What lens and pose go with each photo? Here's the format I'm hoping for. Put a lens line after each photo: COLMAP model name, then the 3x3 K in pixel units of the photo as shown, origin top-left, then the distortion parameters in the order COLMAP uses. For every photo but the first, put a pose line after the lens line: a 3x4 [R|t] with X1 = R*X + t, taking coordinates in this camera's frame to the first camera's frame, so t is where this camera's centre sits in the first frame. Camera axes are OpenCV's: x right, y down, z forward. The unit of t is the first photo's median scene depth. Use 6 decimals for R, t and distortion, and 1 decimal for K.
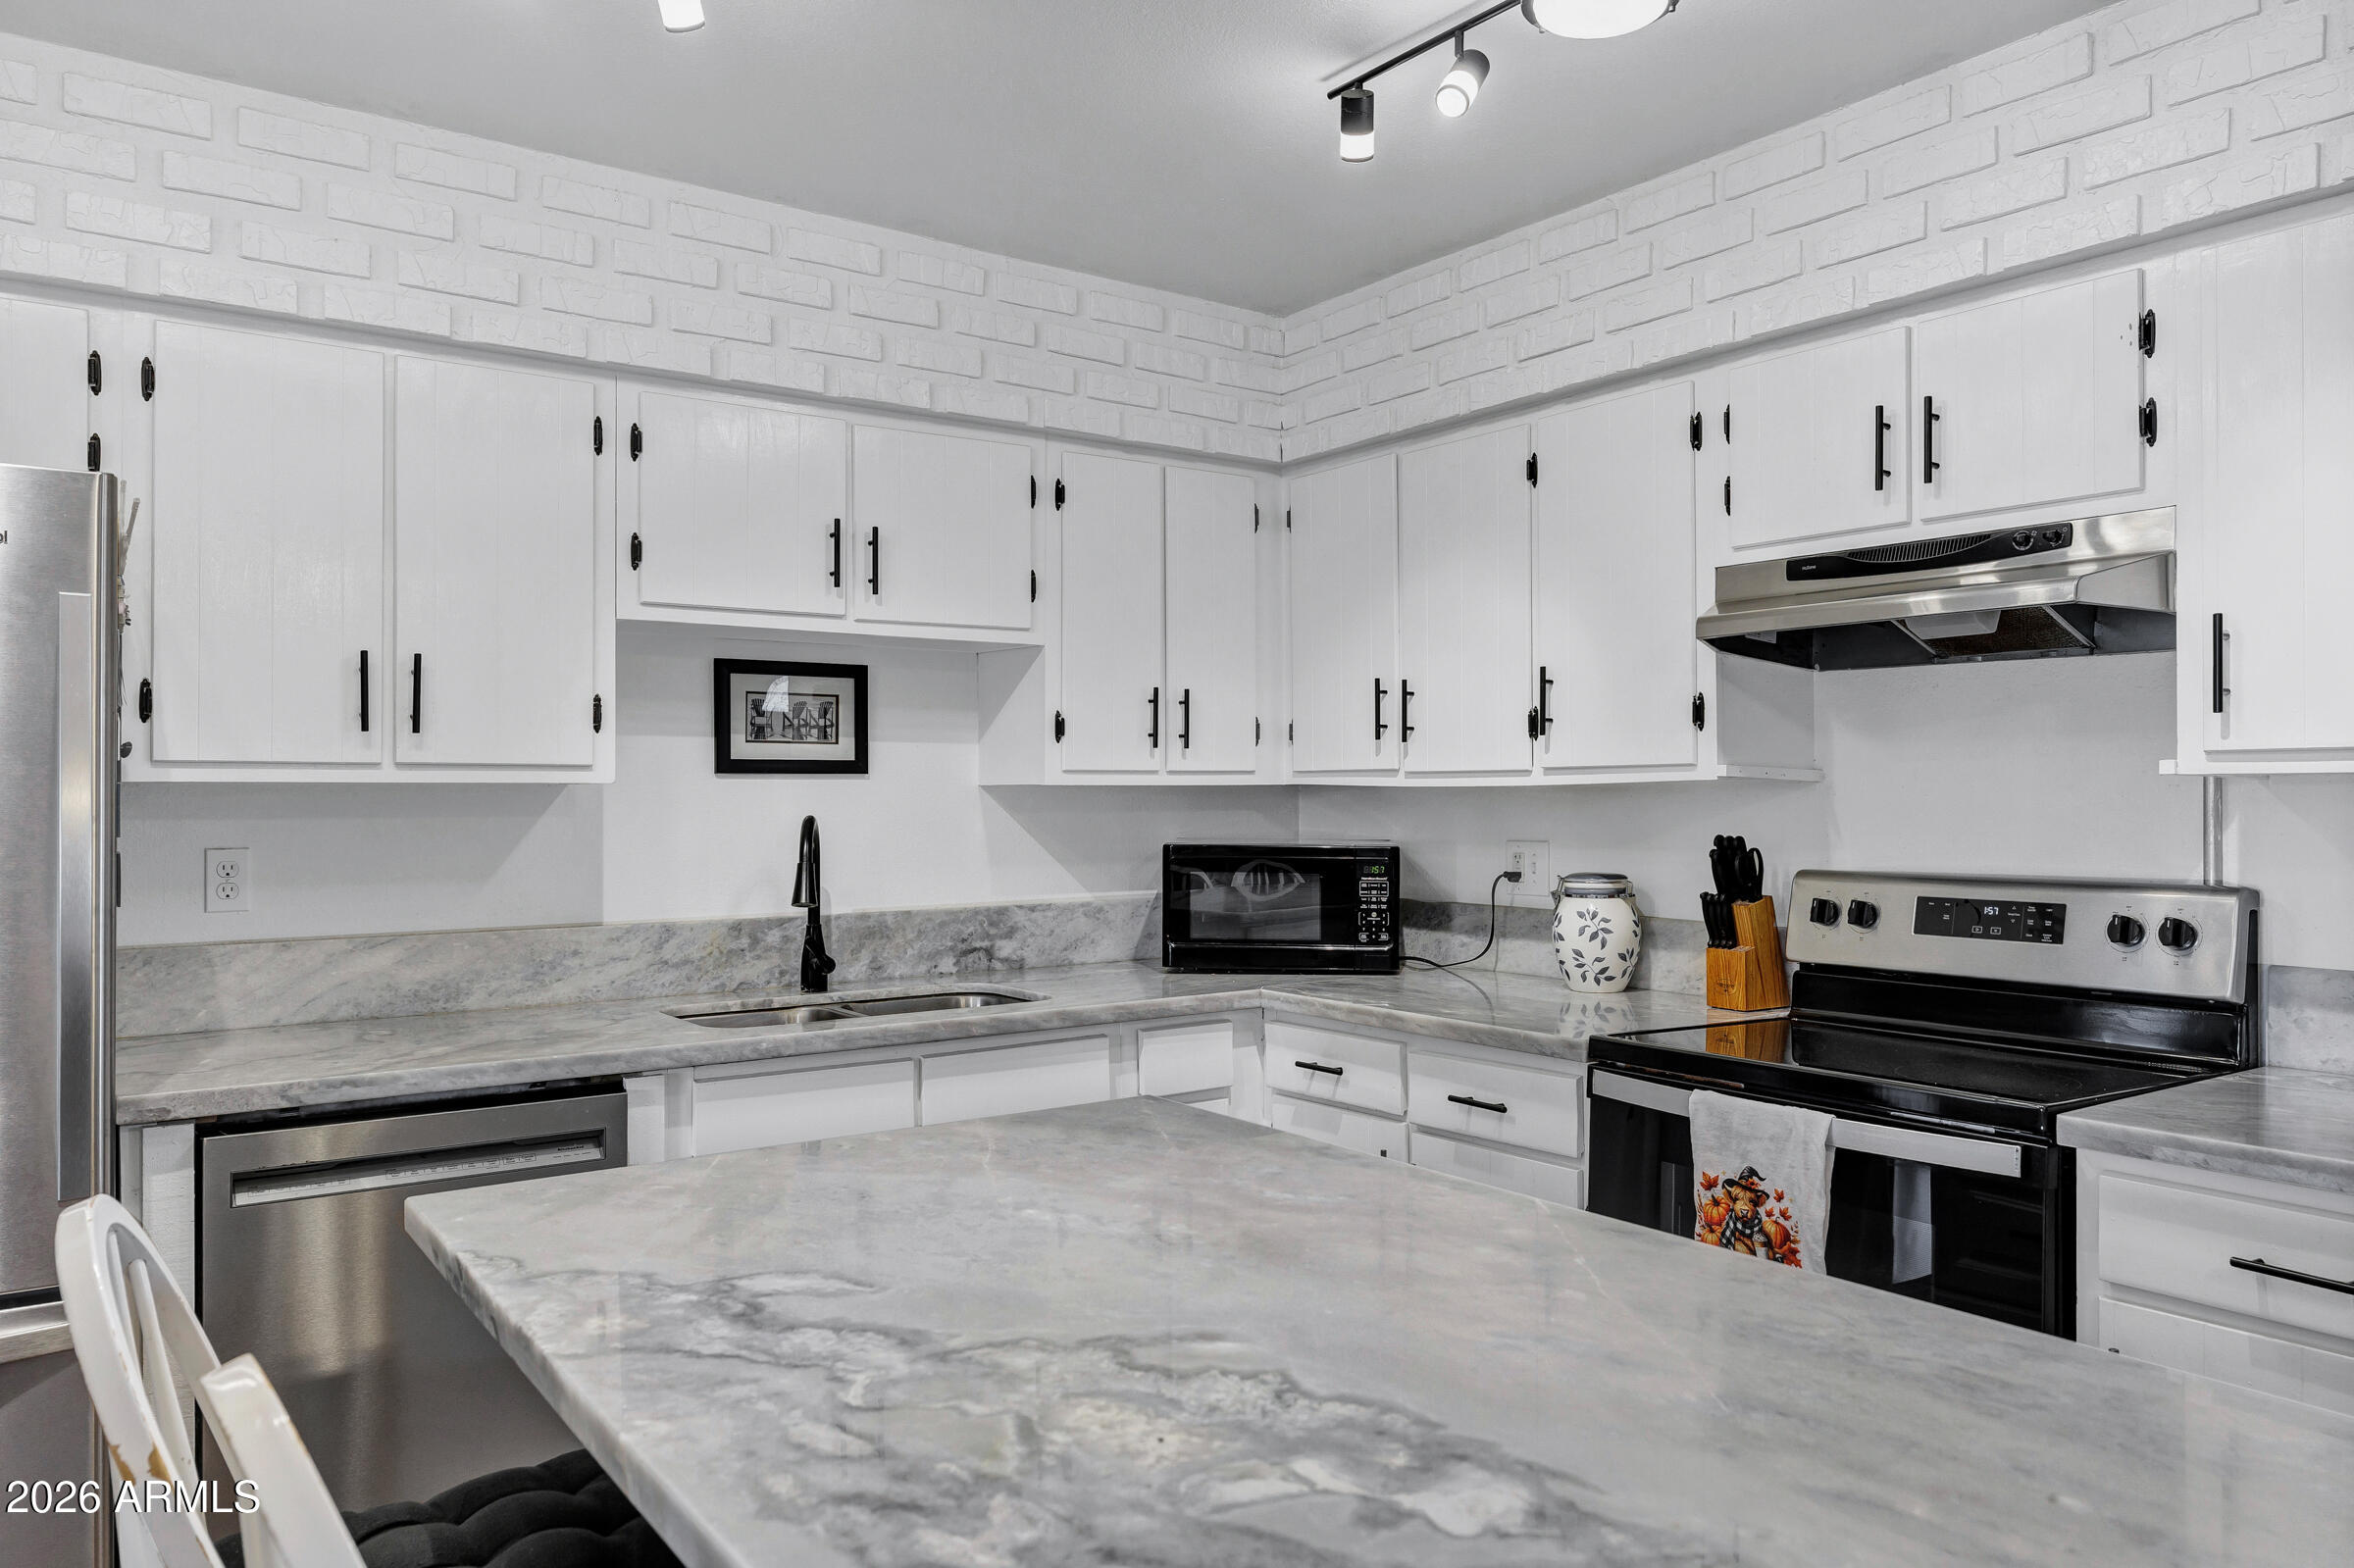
lens RADIAL K [[1603.3, 0, 1175.5], [0, 1603.3, 778.7], [0, 0, 1]] dist [0.005979, 0.002693]
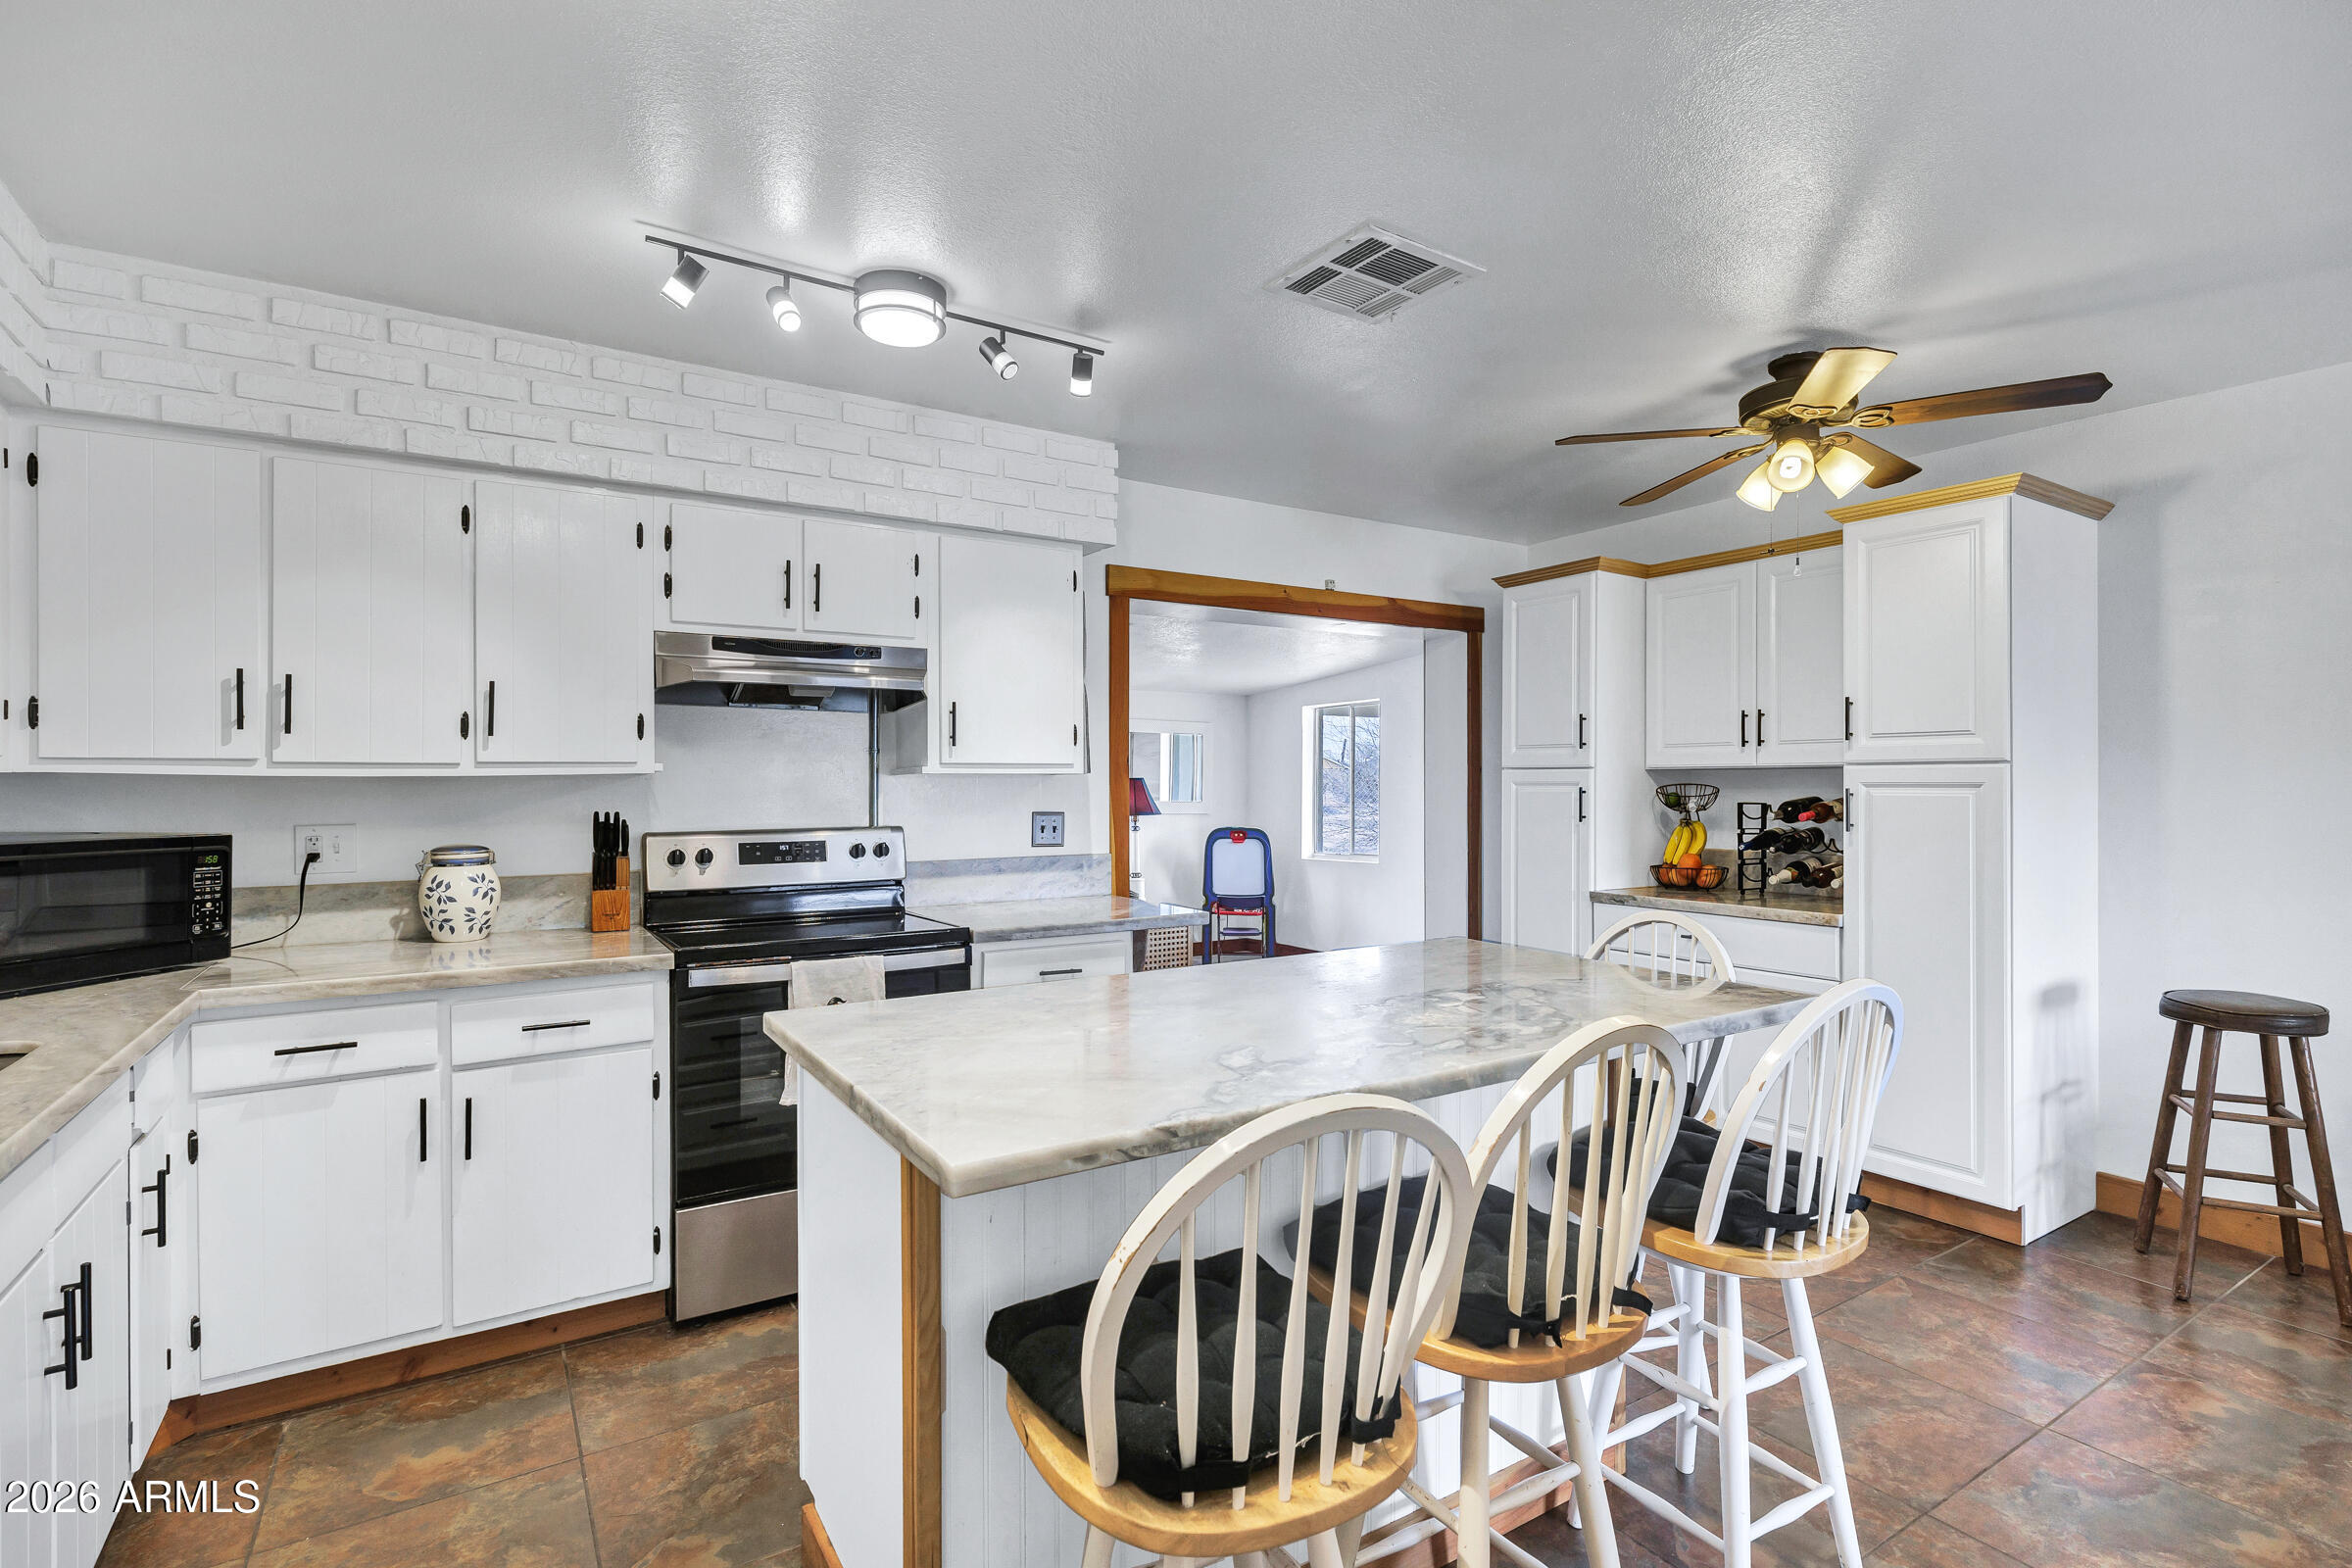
lens RADIAL K [[1098.7, 0, 1194.8], [0, 1098.7, 778.1], [0, 0, 1]] dist [0.011363, 0.000589]
pose [[0.057101, 0.003225, 0.998363, -0.639156], [-0.009149, 0.999954, -0.002707, 0.003295], [-0.998326, -0.008980, 0.057128, 0.429736]]
